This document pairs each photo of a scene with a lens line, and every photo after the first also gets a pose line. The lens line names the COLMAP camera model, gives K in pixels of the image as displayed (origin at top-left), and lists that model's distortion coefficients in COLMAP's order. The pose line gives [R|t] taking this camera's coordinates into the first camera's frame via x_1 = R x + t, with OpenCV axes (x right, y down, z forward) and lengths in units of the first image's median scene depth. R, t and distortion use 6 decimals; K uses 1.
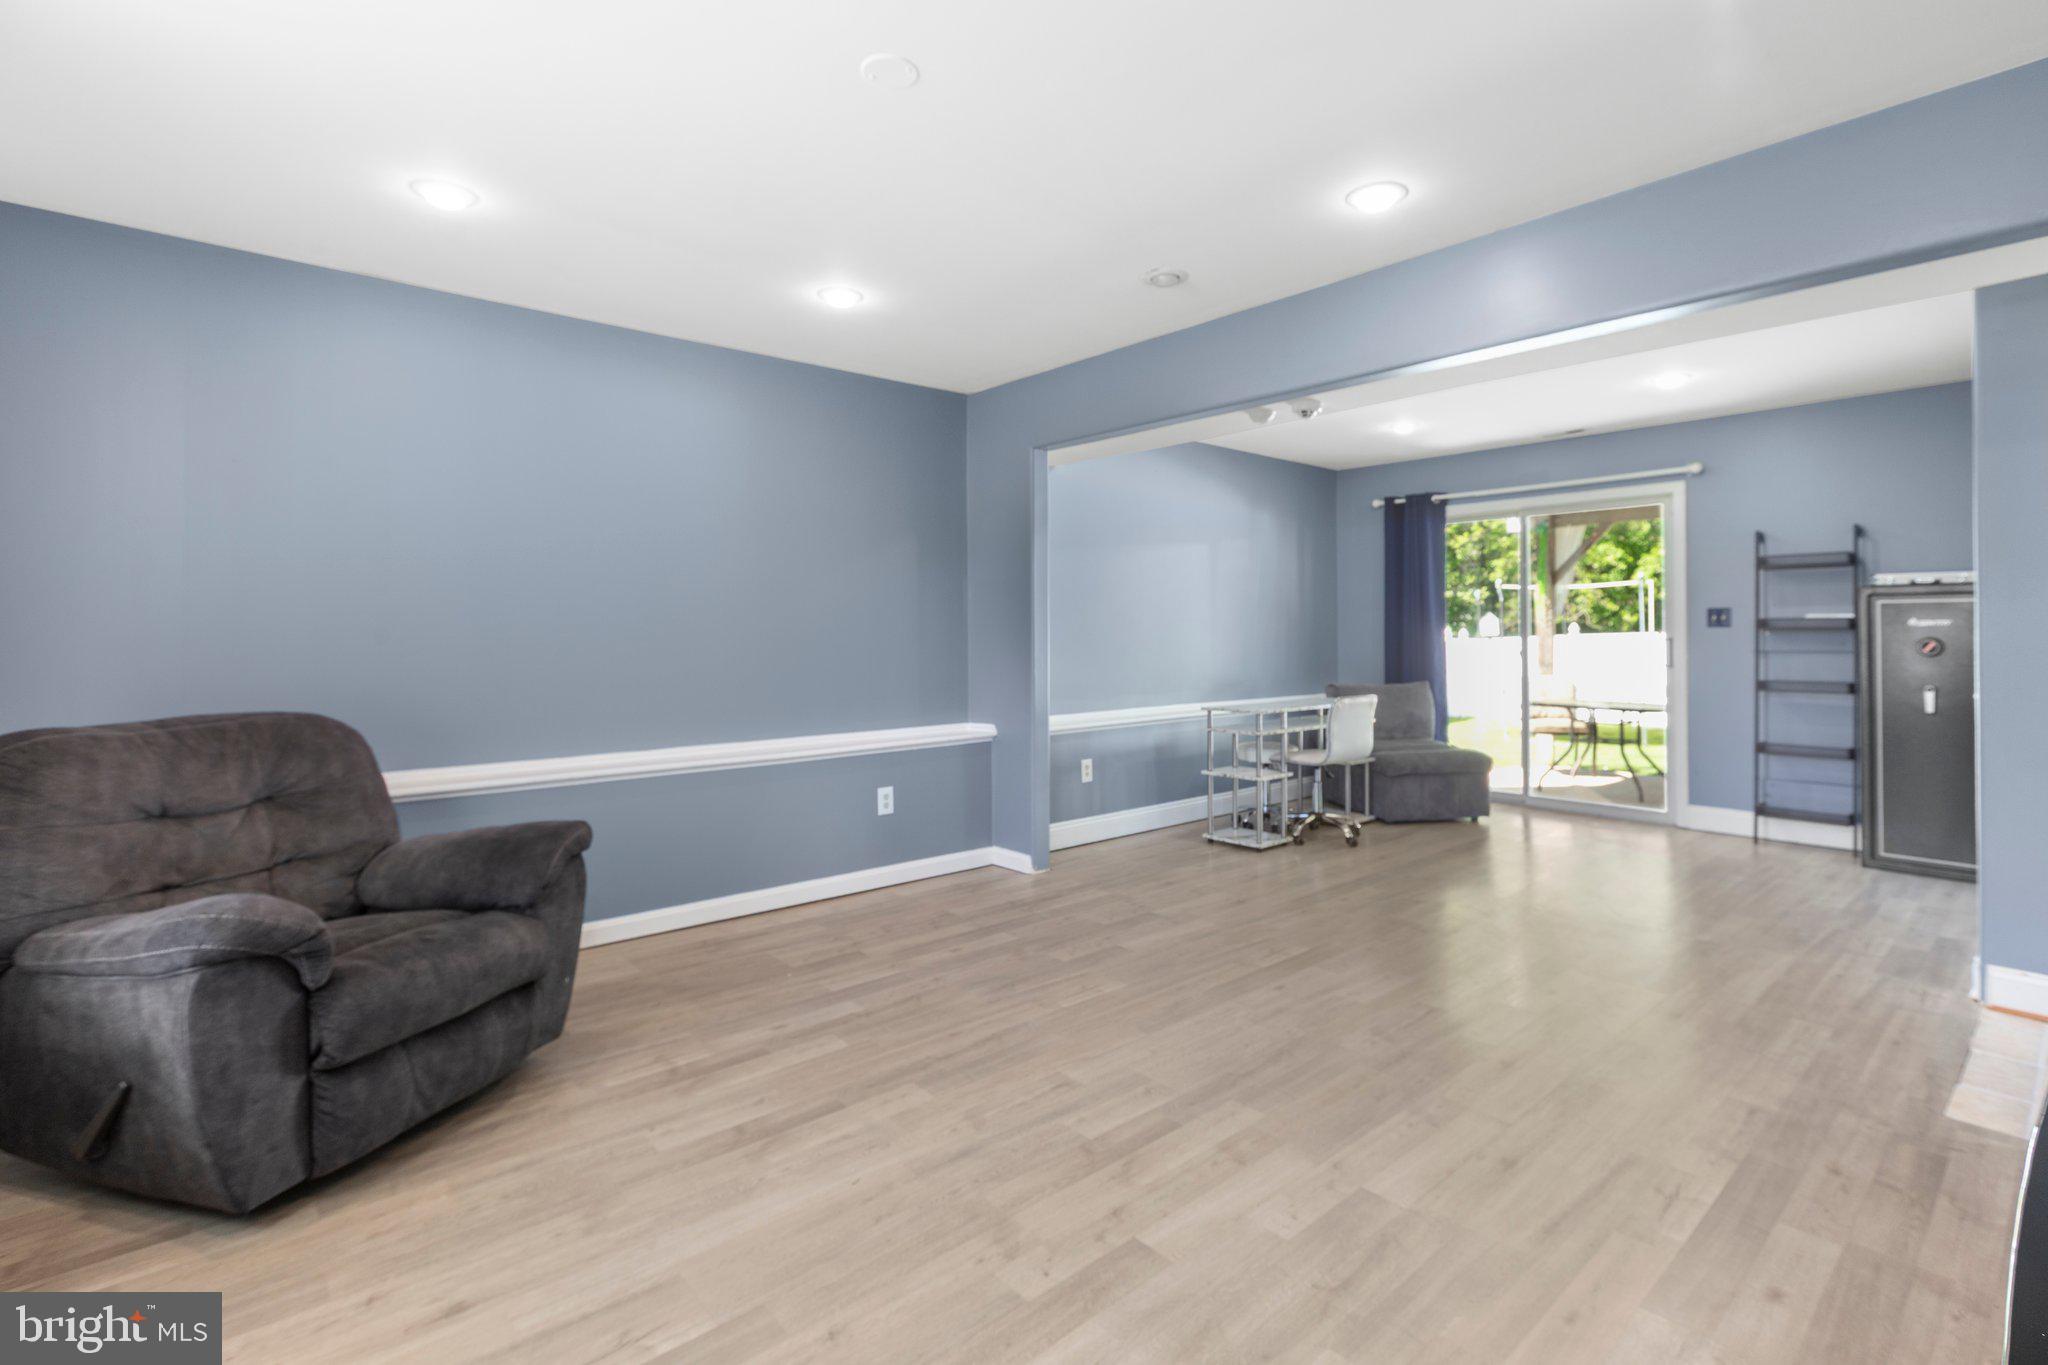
lens RADIAL K [[946.7, 0, 1031.4], [0, 946.7, 629.3], [0, 0, 1]] dist [-0.001183, -0.000369]
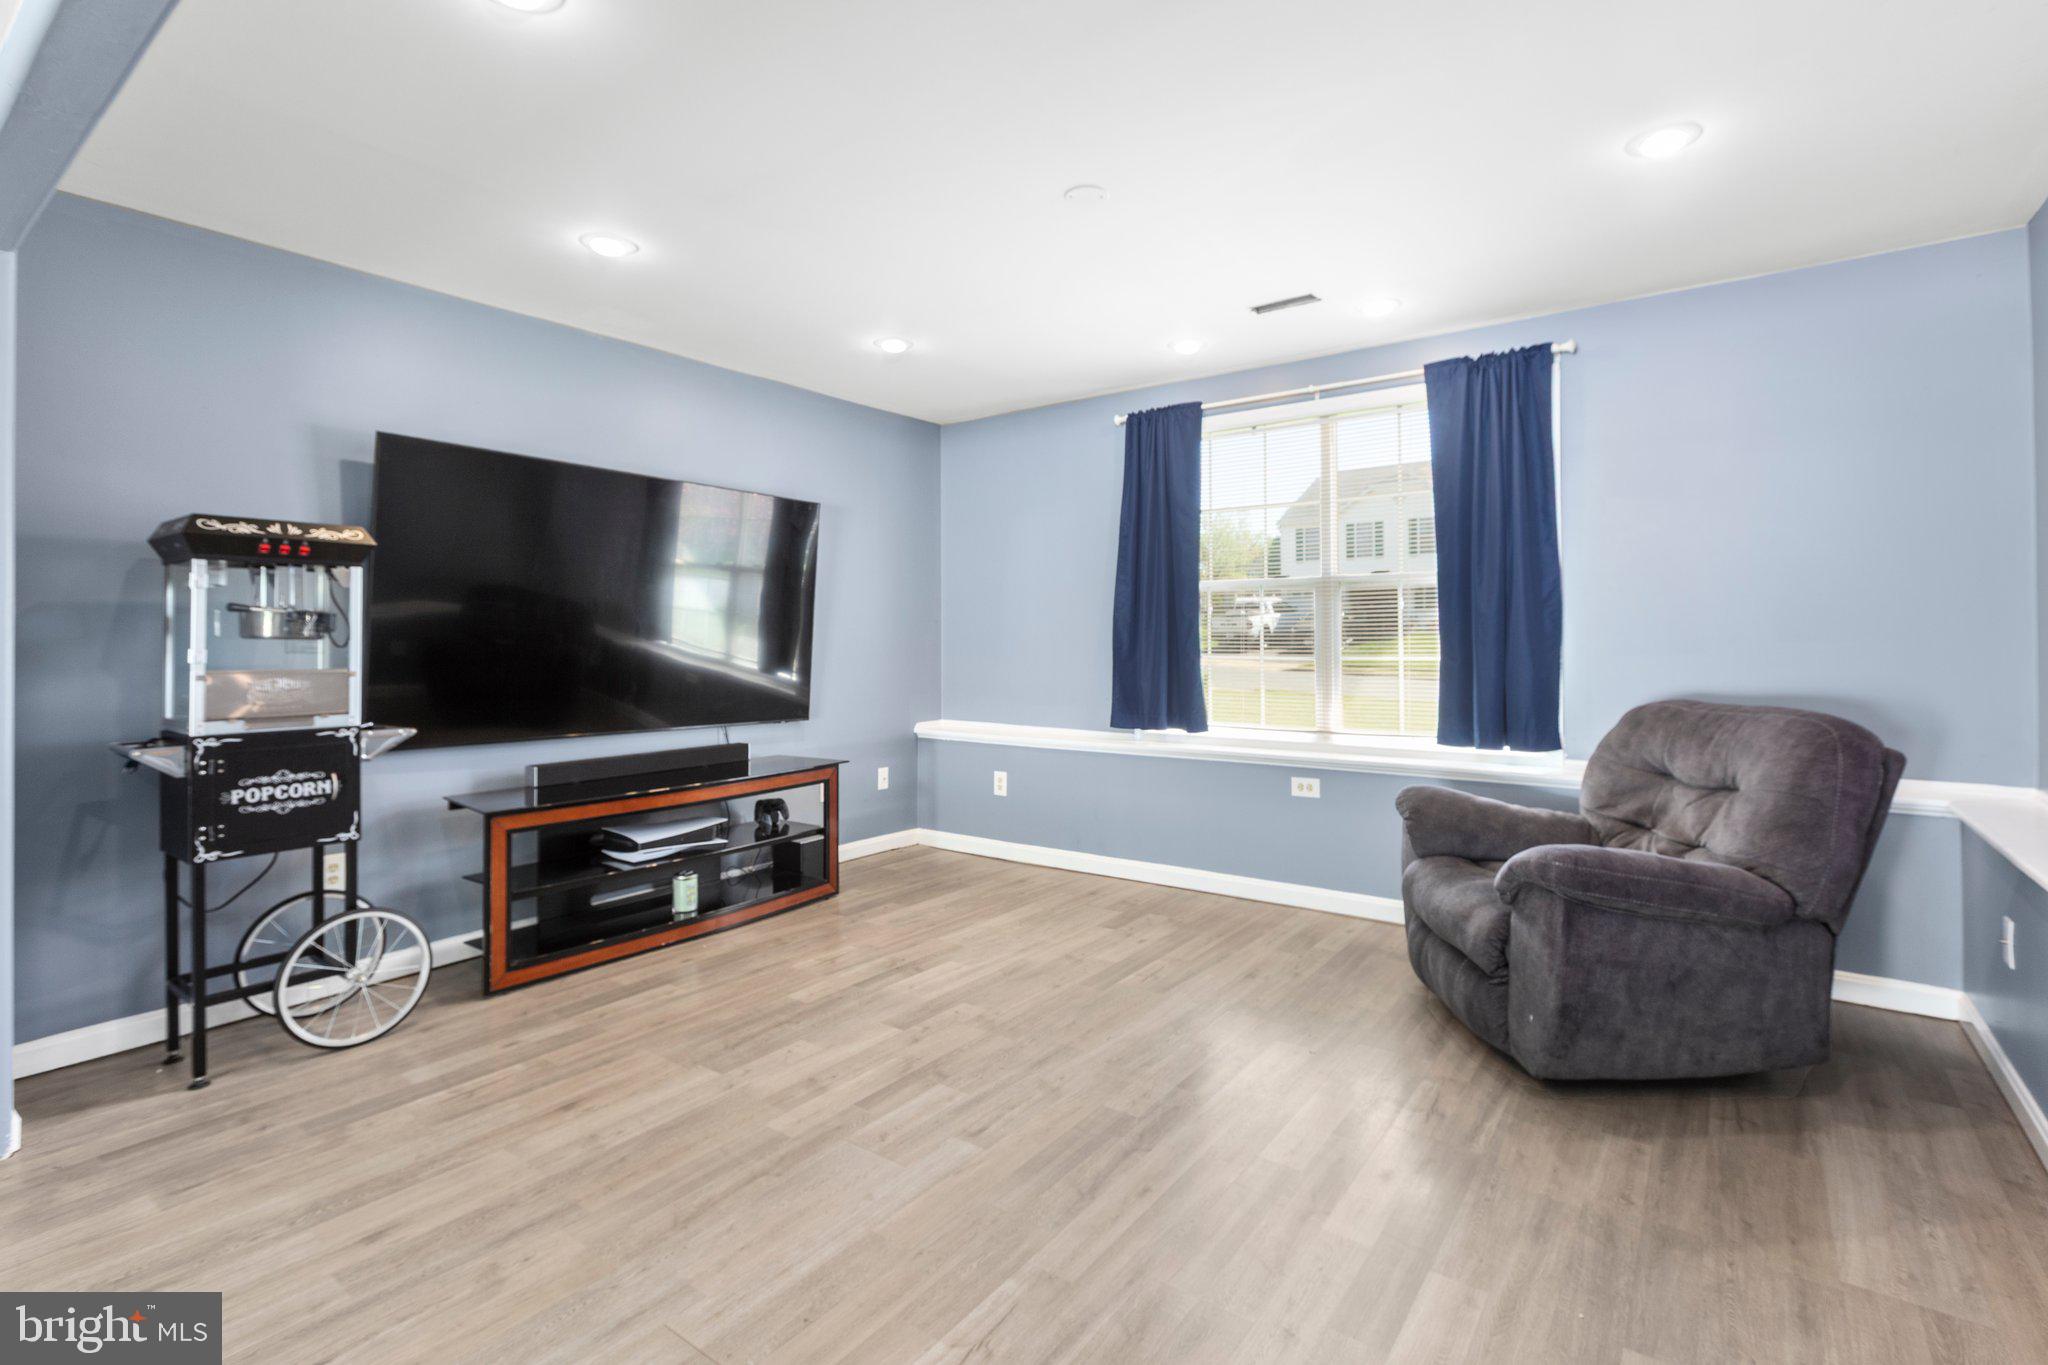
lens RADIAL K [[946.7, 0, 1031.4], [0, 946.7, 629.3], [0, 0, 1]] dist [-0.001183, -0.000369]
pose [[-0.976500, 0.005218, -0.215453, 0.167073], [0.008428, 0.999867, -0.013984, 0.012257], [0.215352, -0.015472, -0.976414, 1.821415]]
